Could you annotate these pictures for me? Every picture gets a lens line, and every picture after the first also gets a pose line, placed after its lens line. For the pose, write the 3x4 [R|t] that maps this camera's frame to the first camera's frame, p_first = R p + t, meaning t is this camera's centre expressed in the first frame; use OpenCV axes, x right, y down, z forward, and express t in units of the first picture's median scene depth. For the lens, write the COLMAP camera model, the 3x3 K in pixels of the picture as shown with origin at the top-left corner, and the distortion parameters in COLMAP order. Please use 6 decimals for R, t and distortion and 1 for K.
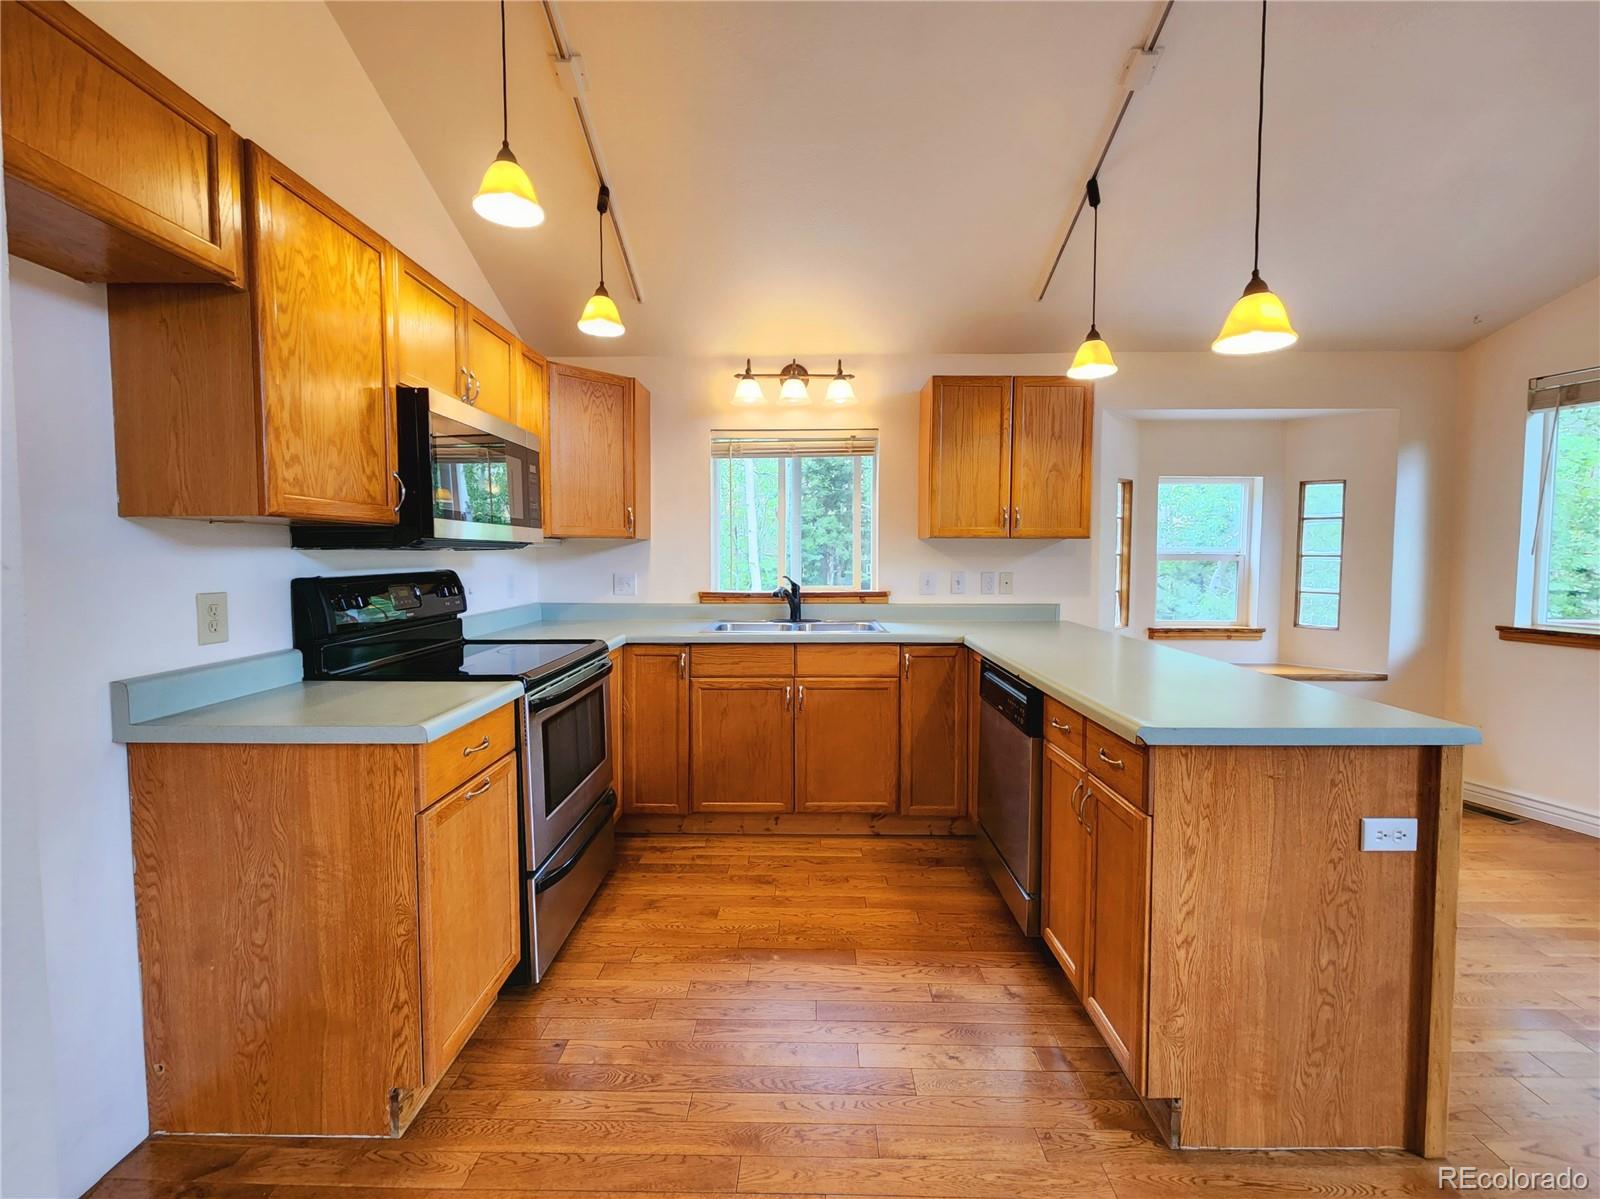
lens RADIAL K [[672.0, 0, 798.9], [0, 672.0, 588.5], [0, 0, 1]] dist [0.000002, -0.000558]
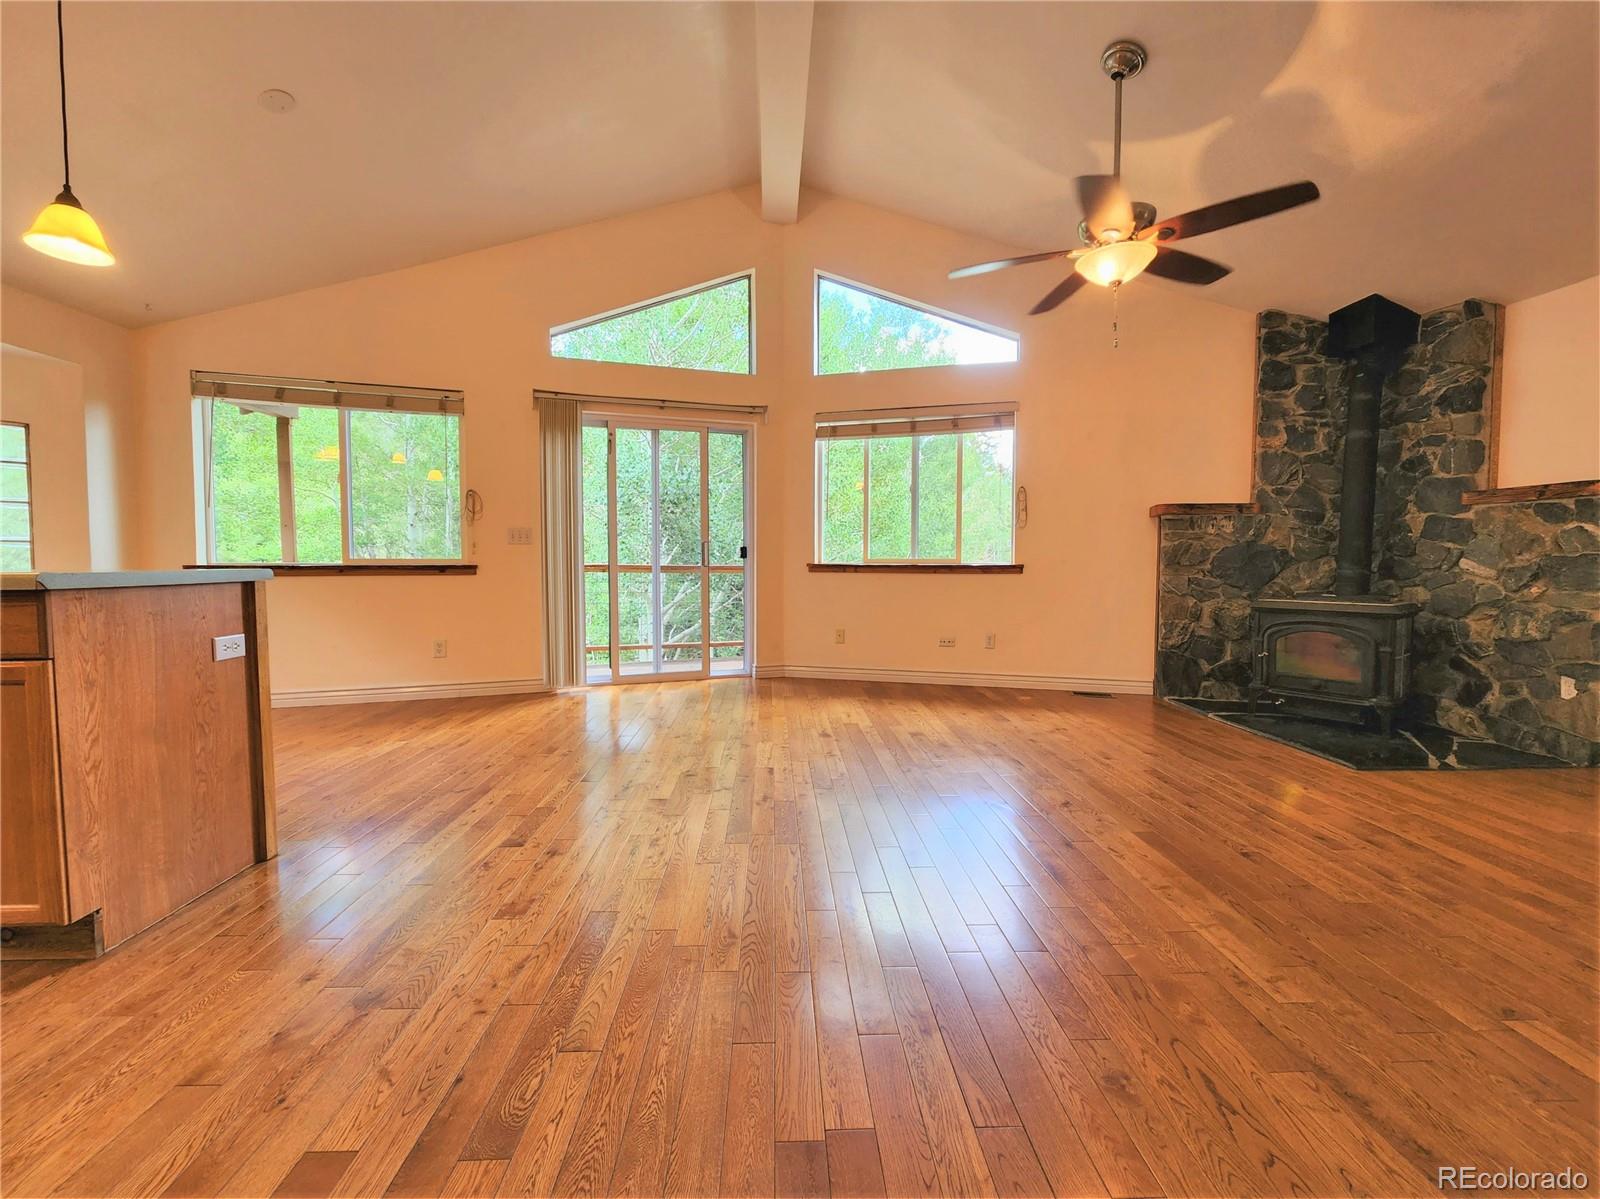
lens RADIAL K [[672.0, 0, 798.9], [0, 672.0, 588.5], [0, 0, 1]] dist [0.000002, -0.000558]
pose [[-0.057299, -0.041558, 0.997492, -0.293828], [0.054632, 0.997506, 0.044697, 0.118196], [-0.996861, 0.057056, -0.054886, -0.064935]]
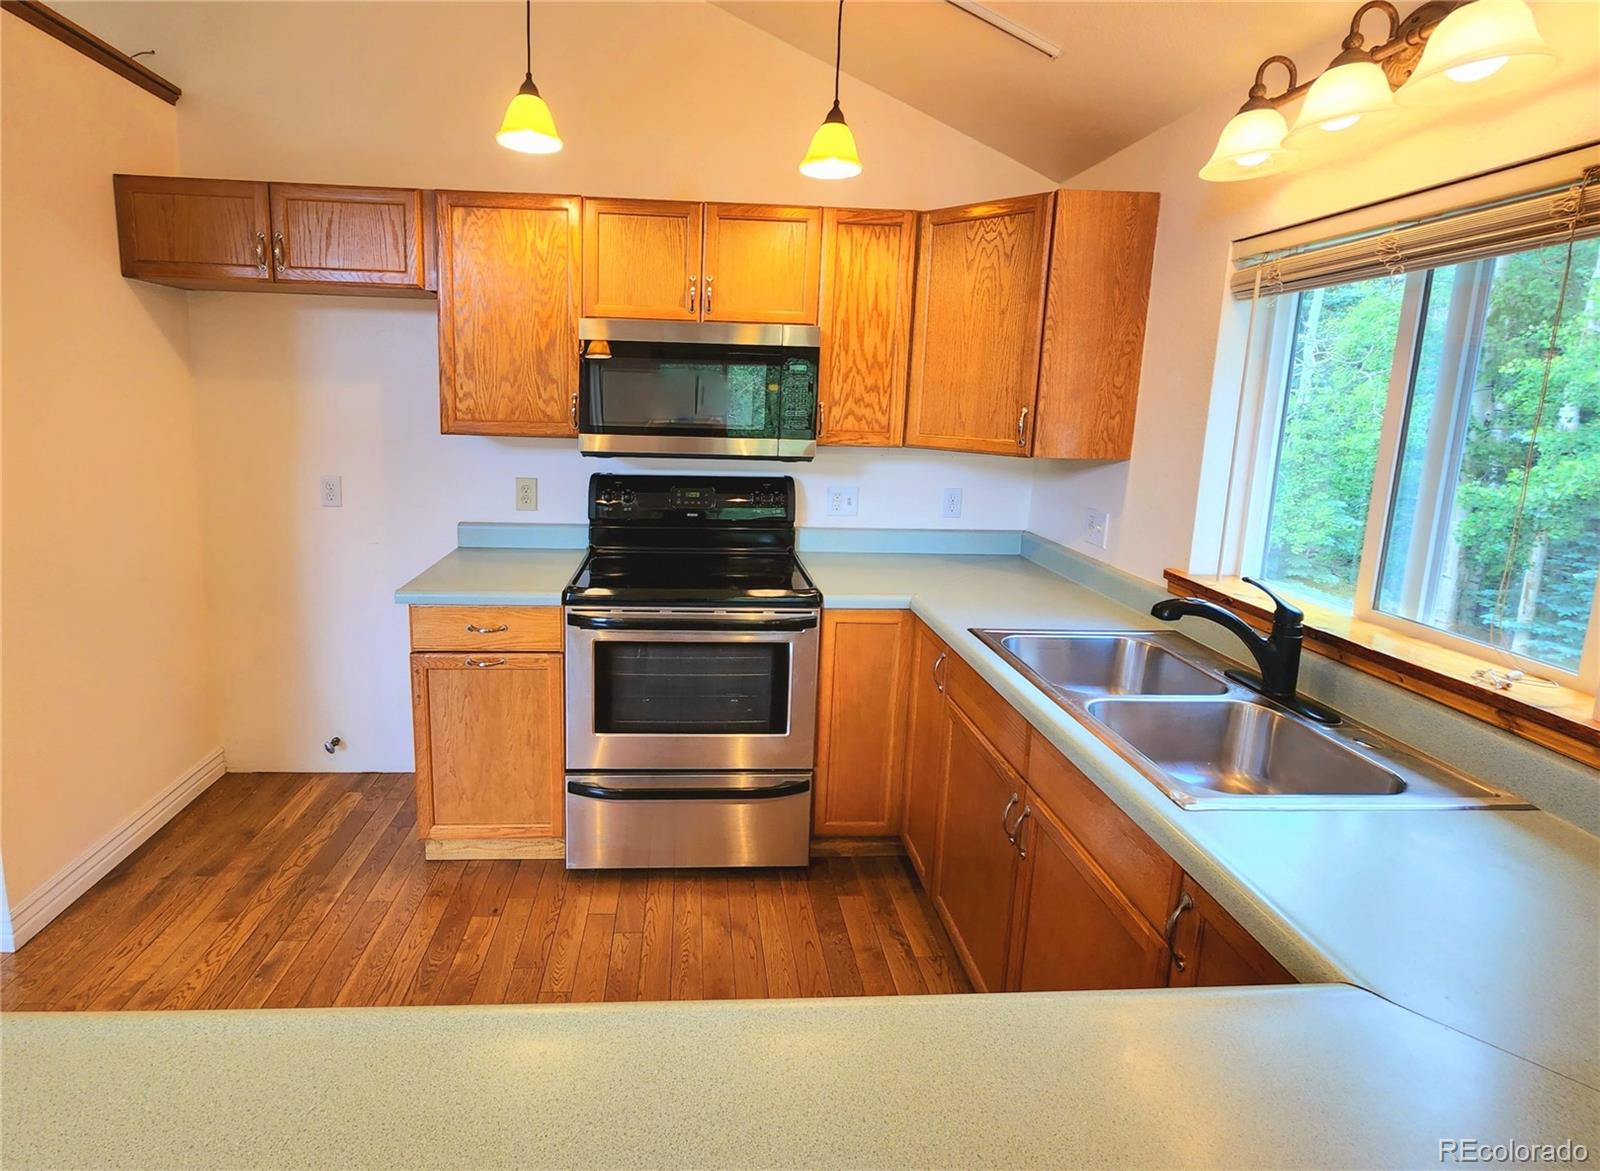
lens RADIAL K [[738.8, 0, 720.1], [0, 738.8, 505.2], [0, 0, 1]] dist [-0.001372, -0.000154]
pose [[0.058900, 0.155859, -0.986022, 0.468347], [-0.079455, 0.985335, 0.151004, -0.124738], [0.995097, 0.069450, 0.070420, 0.743674]]
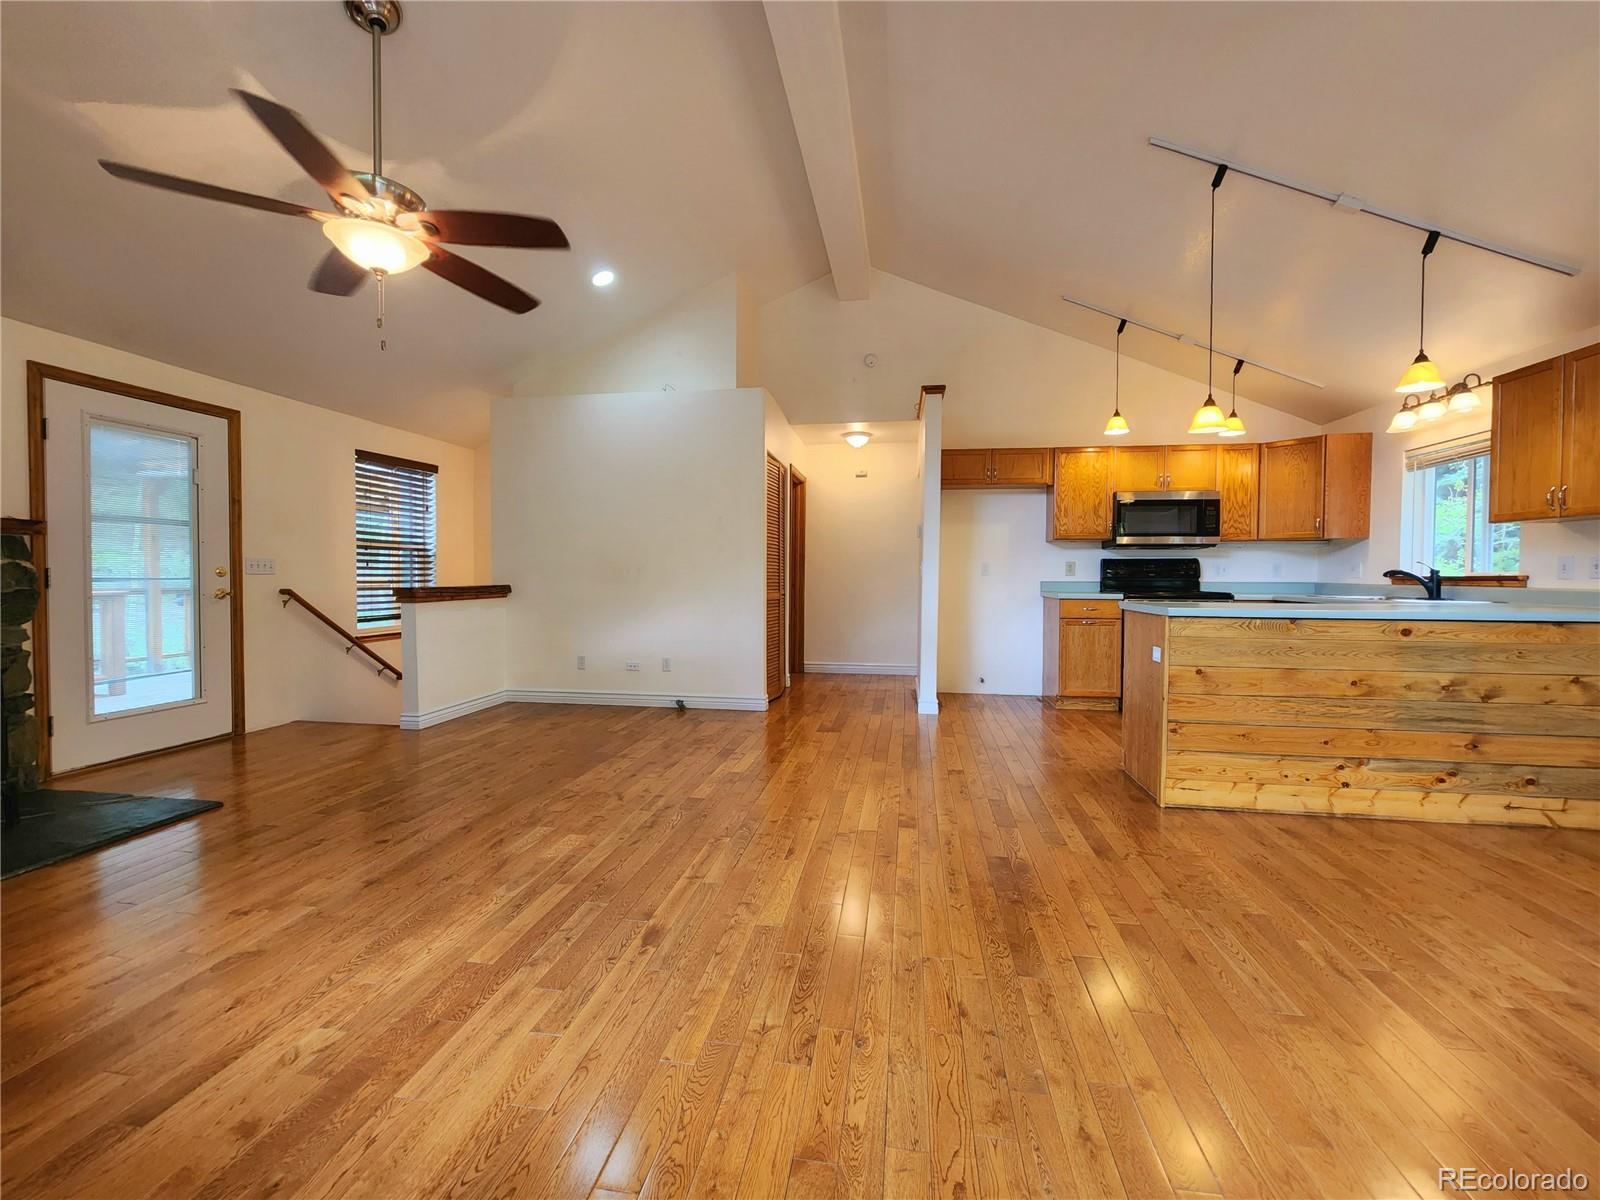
lens RADIAL K [[653.5, 0, 801.2], [0, 653.5, 589.0], [0, 0, 1]] dist [-0.000873, -0.000295]
pose [[-0.149186, 0.023202, -0.988537, 1.570233], [-0.057737, 0.997815, 0.032133, 0.069045], [0.987122, 0.061869, -0.147521, 0.056495]]
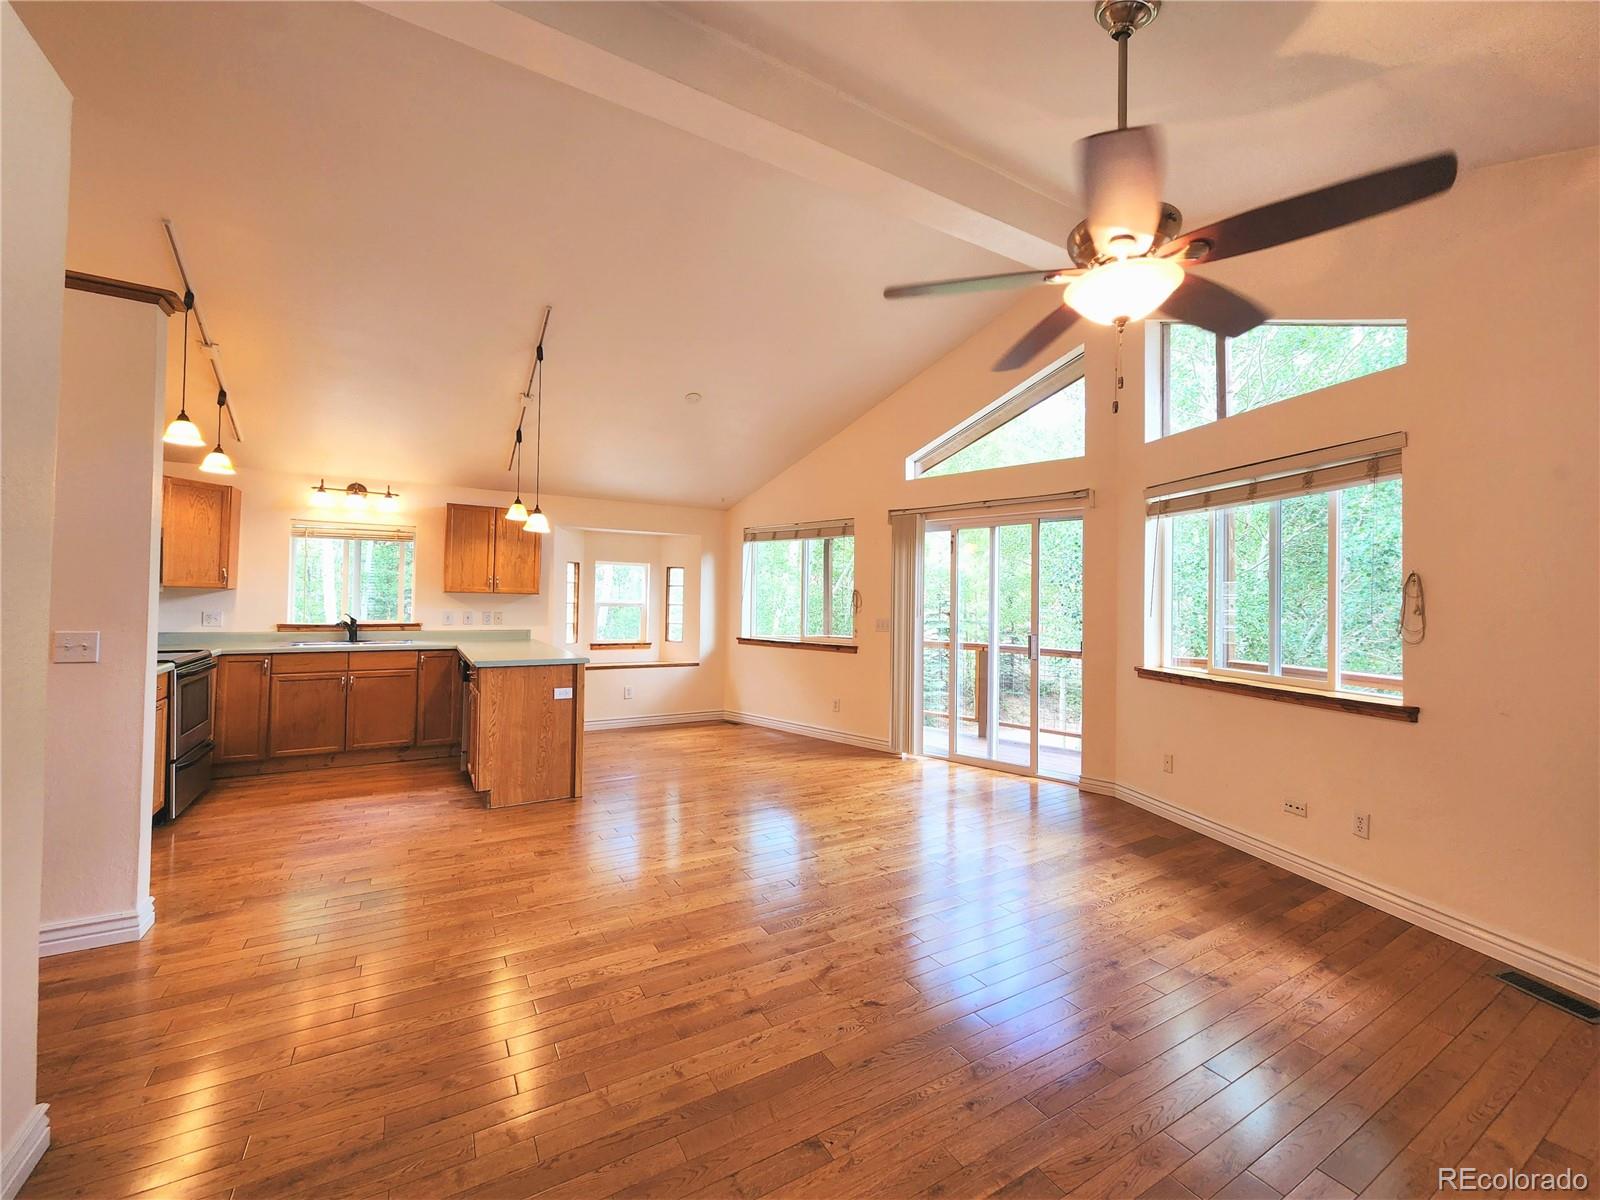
lens RADIAL K [[657.5, 0, 800.4], [0, 657.5, 589.1], [0, 0, 1]] dist [0.000131, 0.000031]
pose [[0.853500, 0.023277, 0.520573, 0.103234], [0.012094, 0.997848, -0.064448, 0.044296], [-0.520953, 0.061302, 0.851381, -1.076287]]
